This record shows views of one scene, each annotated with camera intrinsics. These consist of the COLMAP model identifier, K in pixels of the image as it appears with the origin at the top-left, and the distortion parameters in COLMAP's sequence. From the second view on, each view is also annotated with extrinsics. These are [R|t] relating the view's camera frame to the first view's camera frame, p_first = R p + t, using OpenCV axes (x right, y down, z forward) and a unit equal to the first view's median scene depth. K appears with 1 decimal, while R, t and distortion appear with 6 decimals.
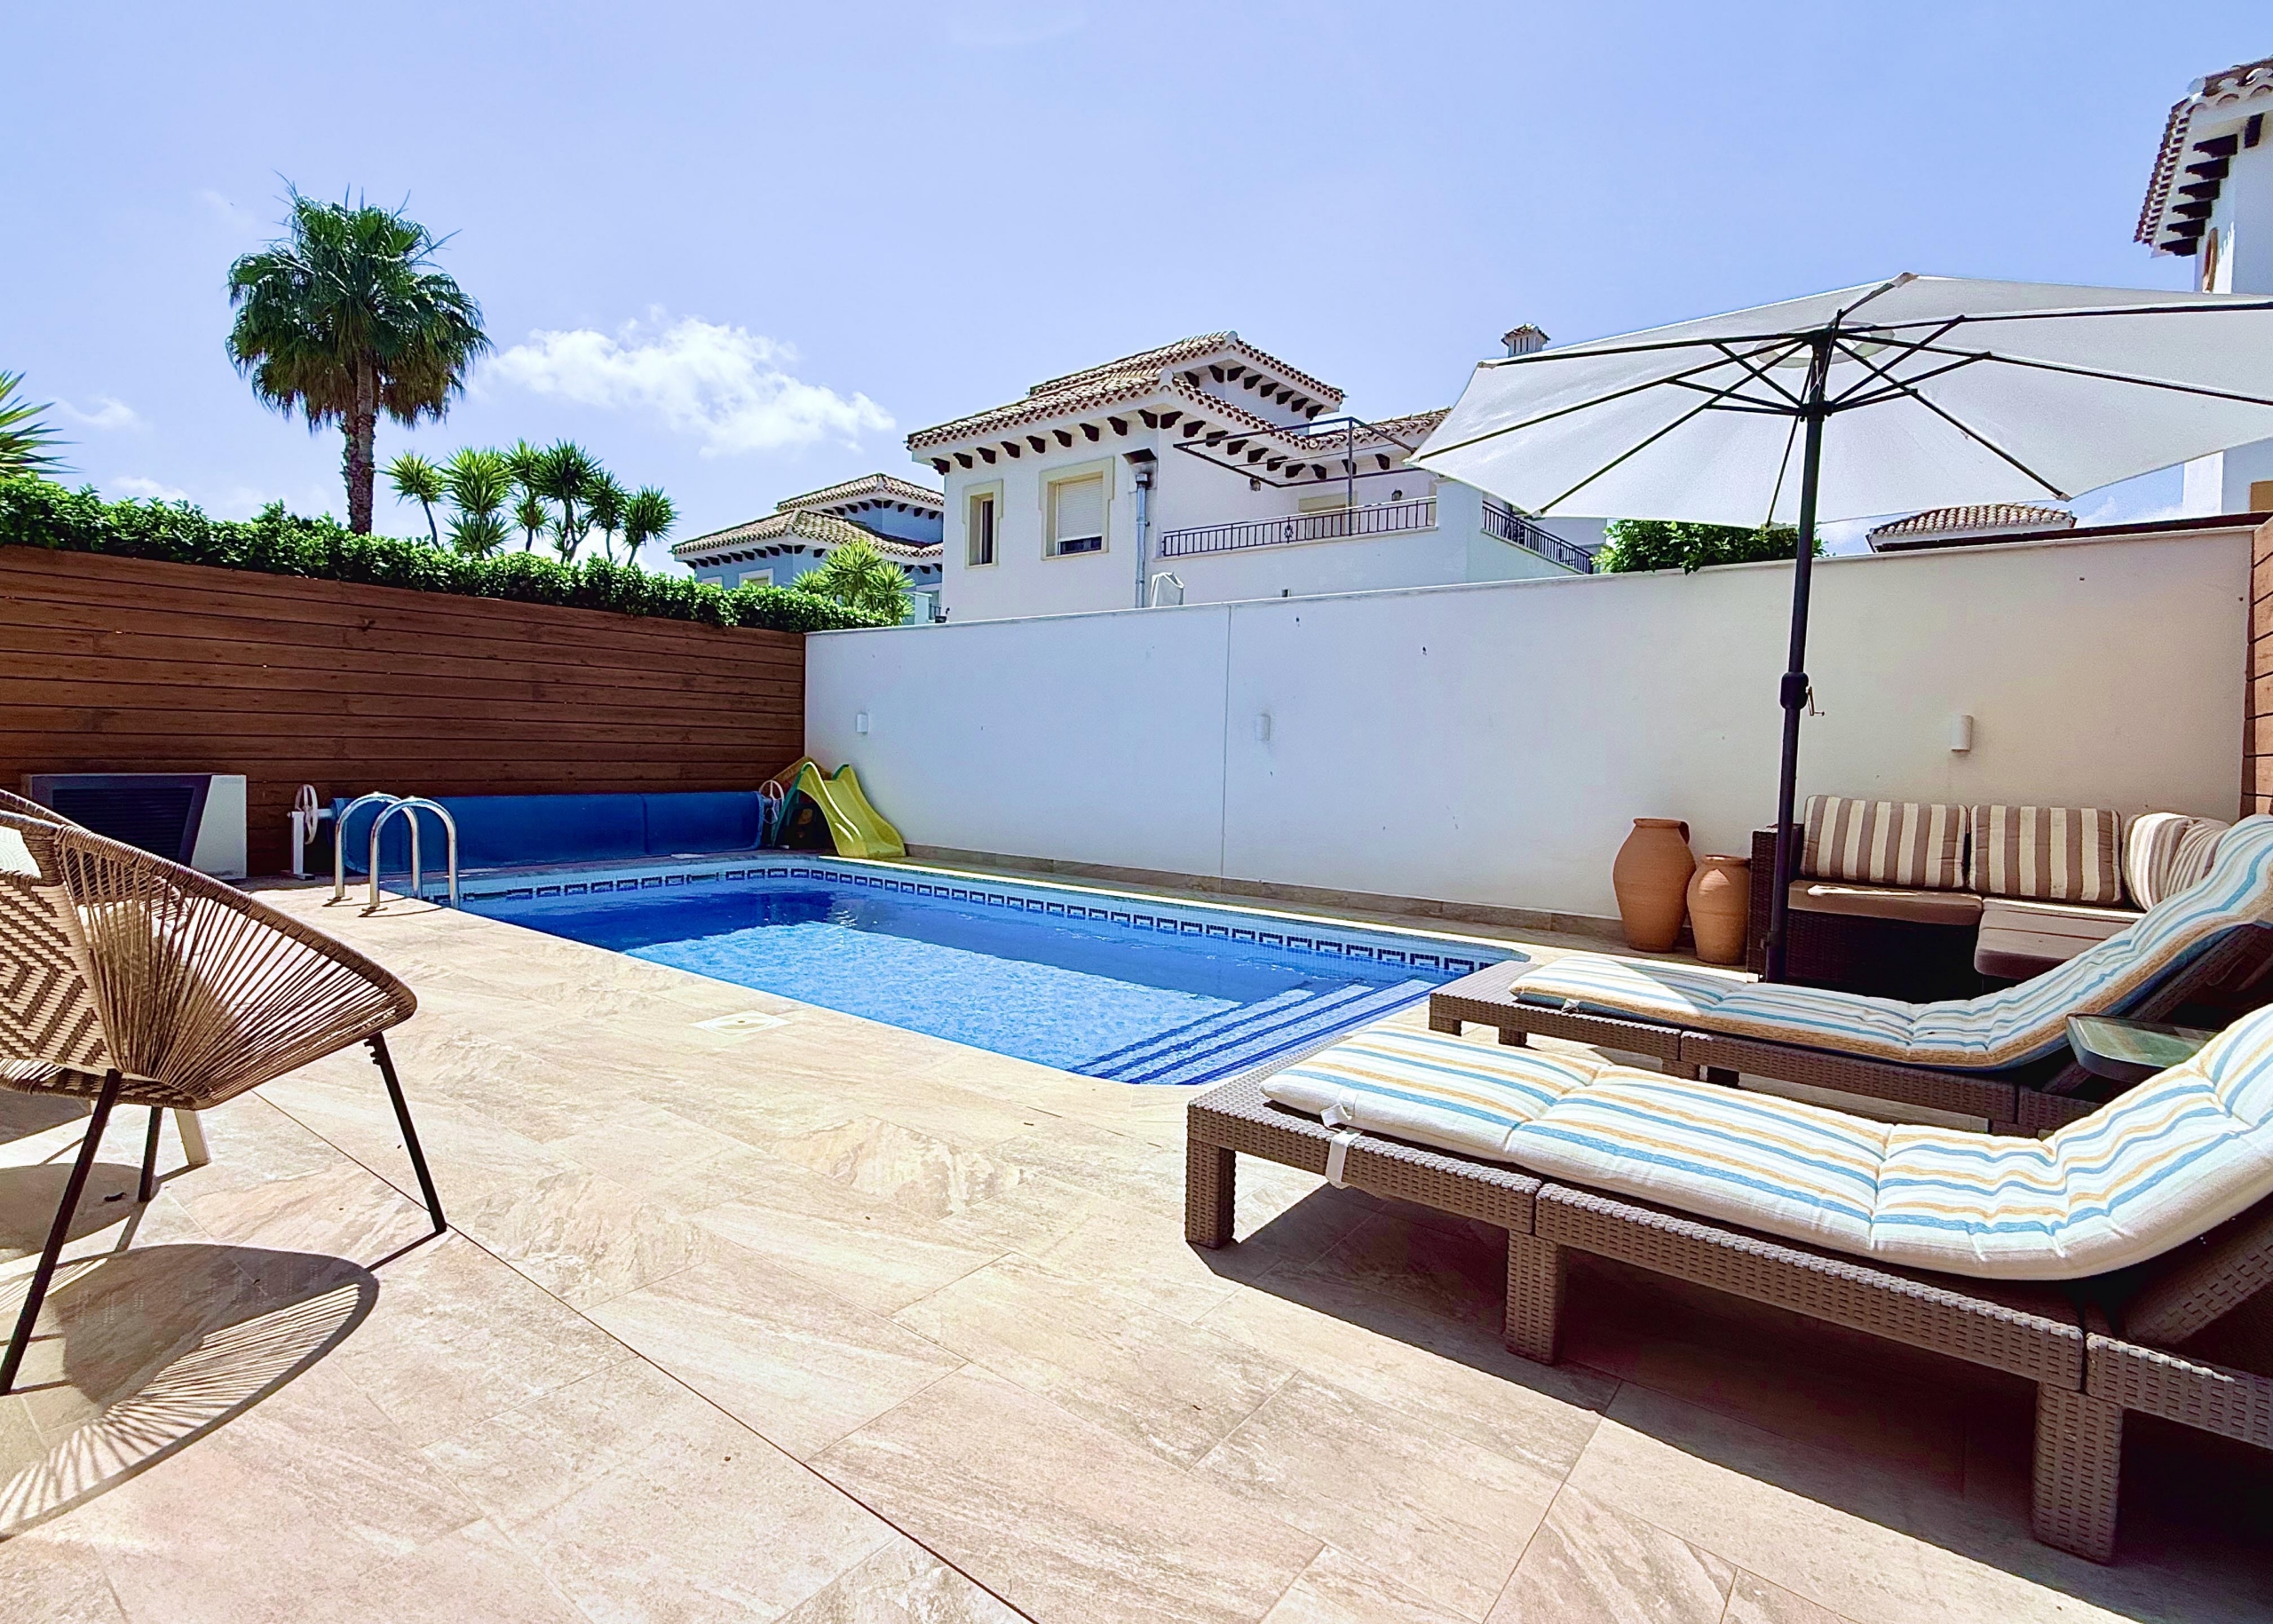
lens RADIAL K [[1105.5, 0, 1133.2], [0, 1105.5, 776.0], [0, 0, 1]] dist [0.000668, 0.000063]
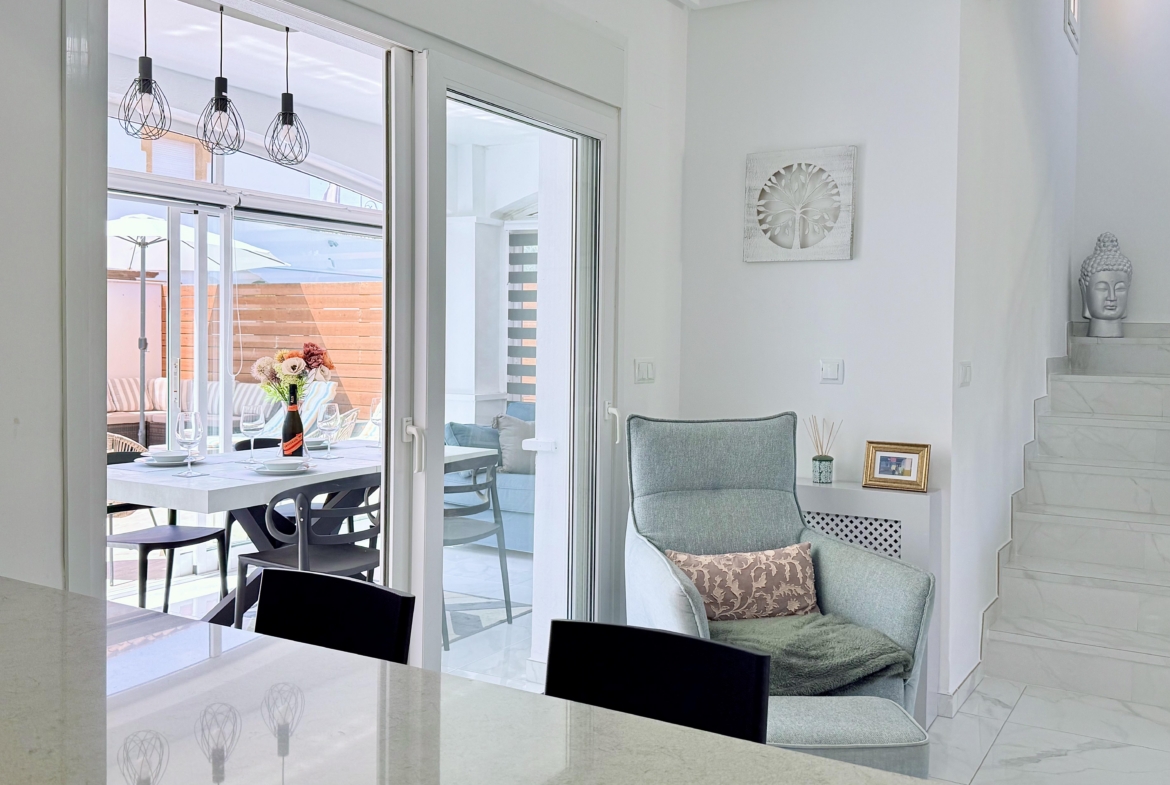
lens RADIAL K [[1031.4, 0, 587.1], [0, 1031.4, 367.5], [0, 0, 1]] dist [0.156671, -0.274614]
pose [[-0.122772, -0.054256, 0.990951, -1.942190], [0.008850, 0.998405, 0.055761, -0.135959], [-0.992395, 0.015616, -0.122096, 0.176712]]
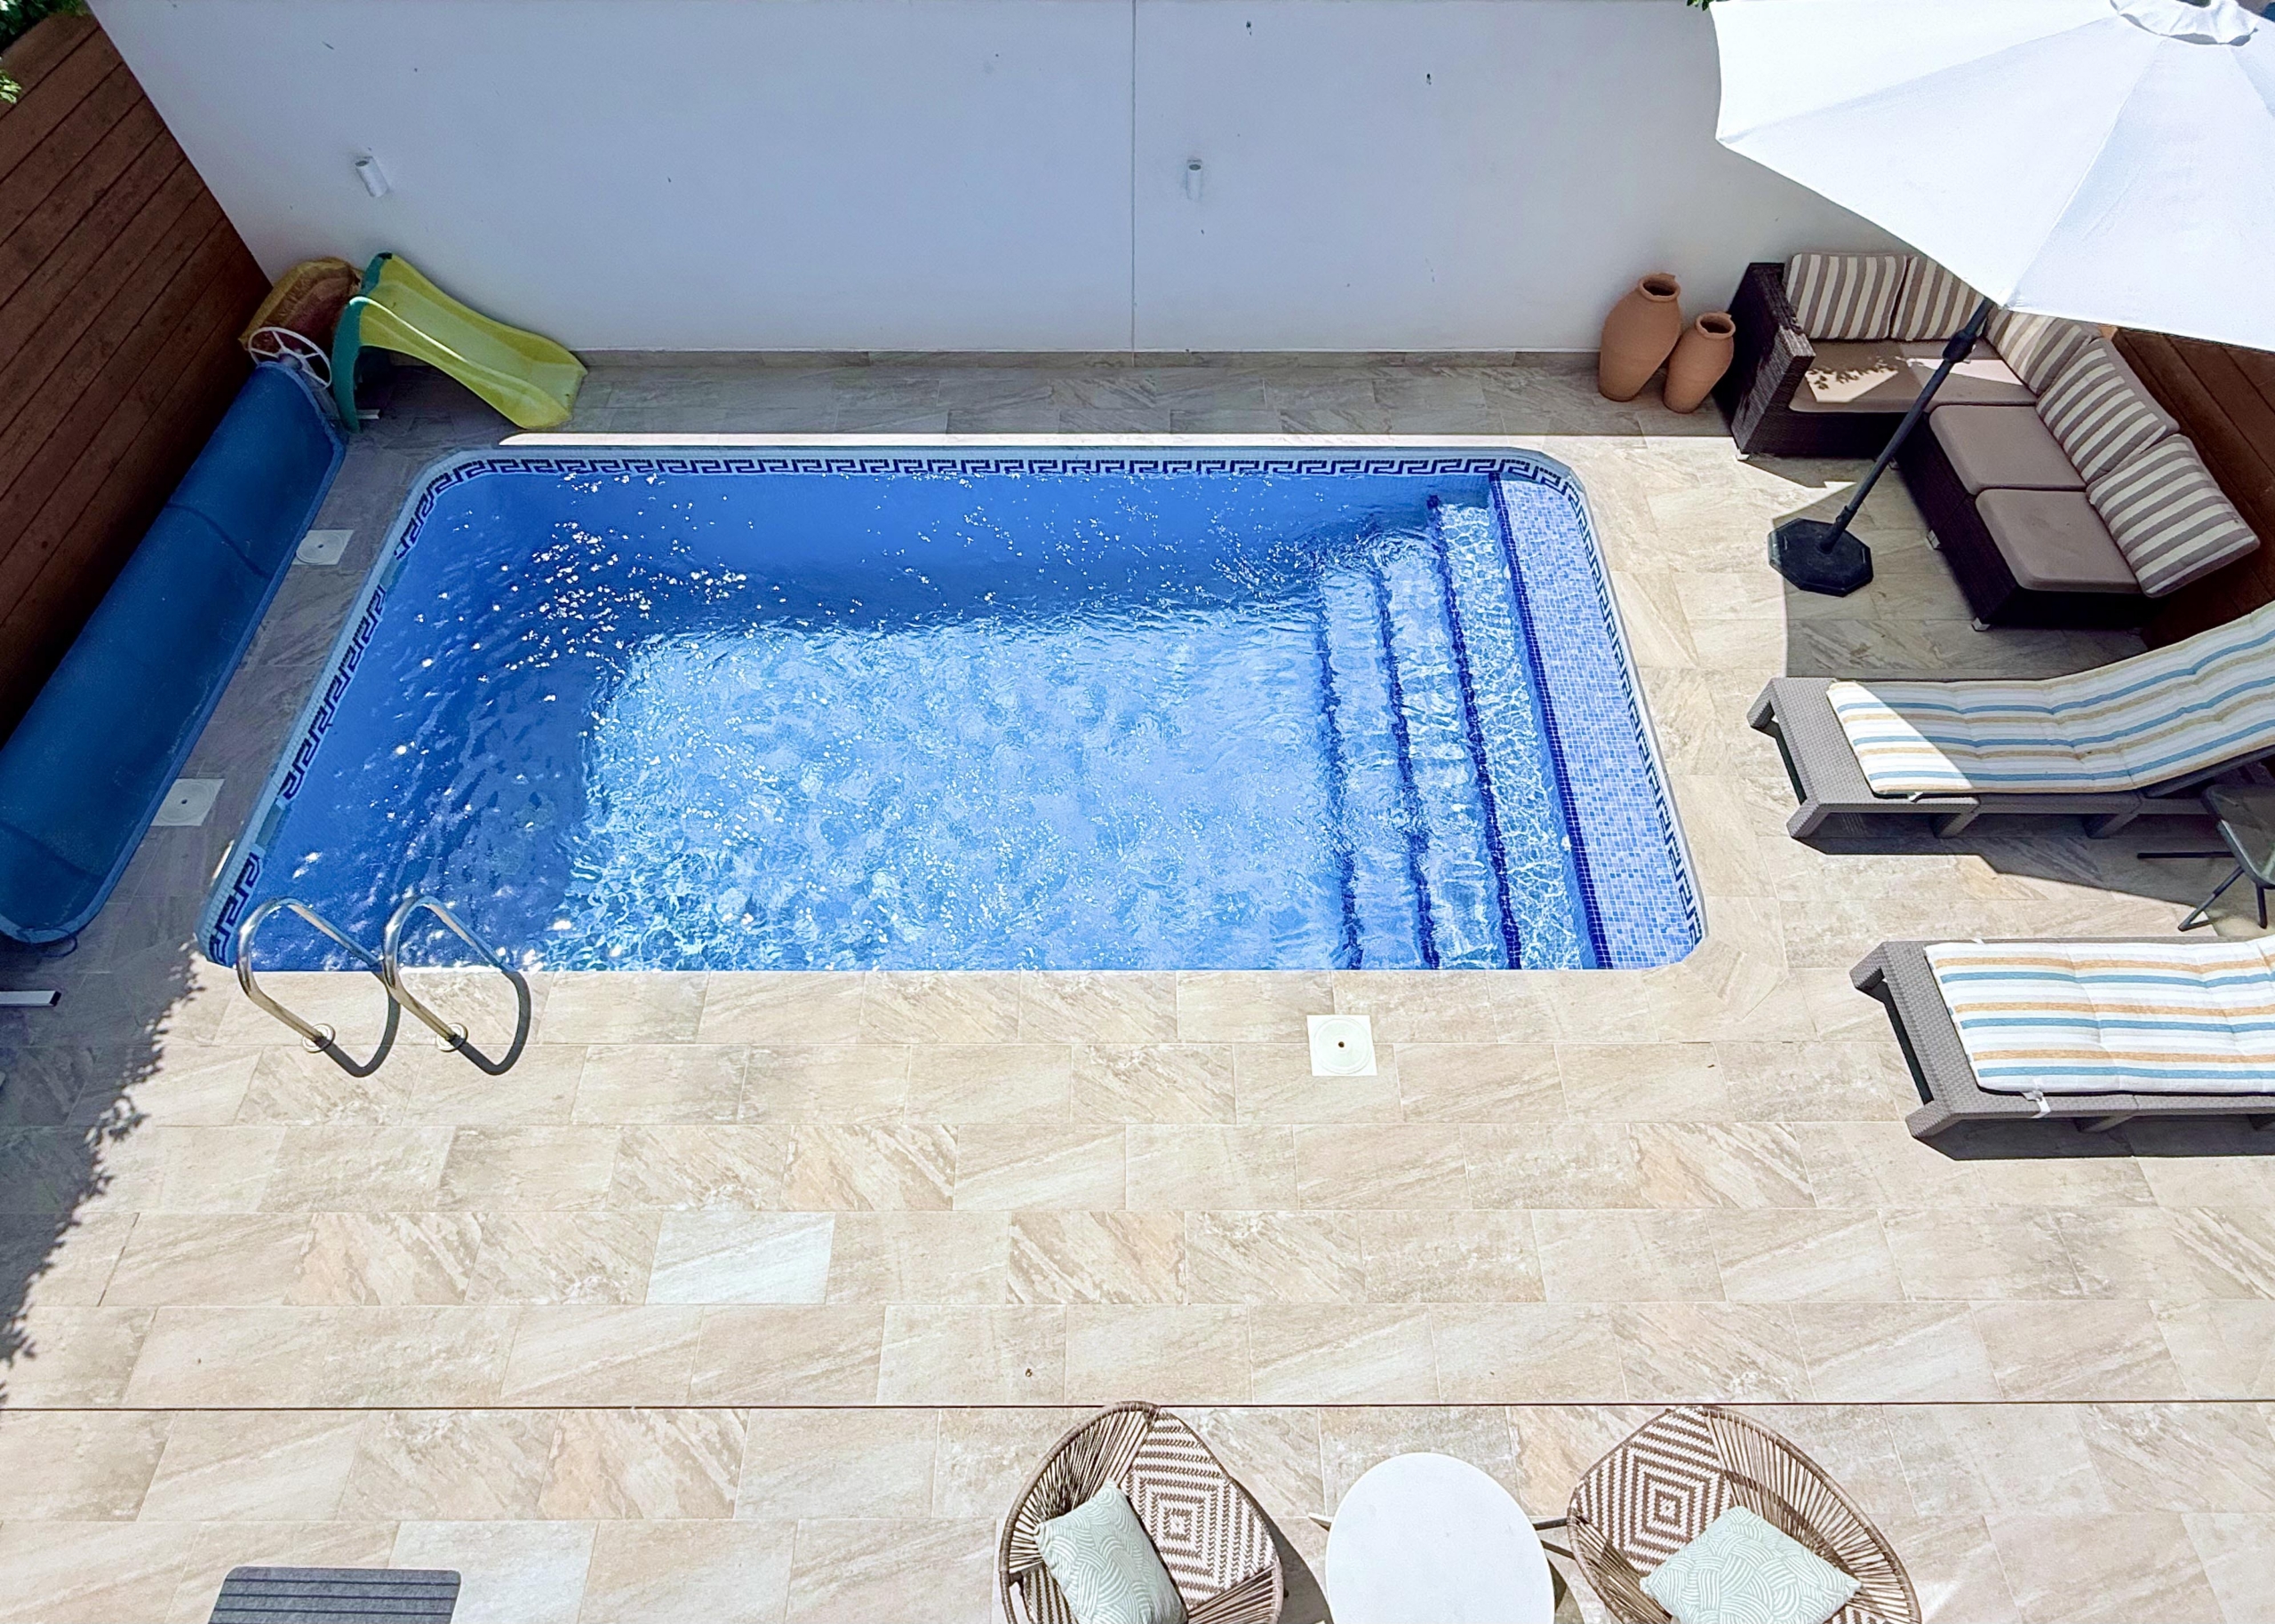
lens RADIAL K [[1204.0, 0, 1139.9], [0, 1204.0, 774.8], [0, 0, 1]] dist [0.002305, -0.000224]
pose [[0.788231, -0.520271, 0.328648, -0.621636], [0.031527, 0.567498, 0.822771, -0.769040], [-0.614571, -0.638172, 0.463722, 0.577430]]
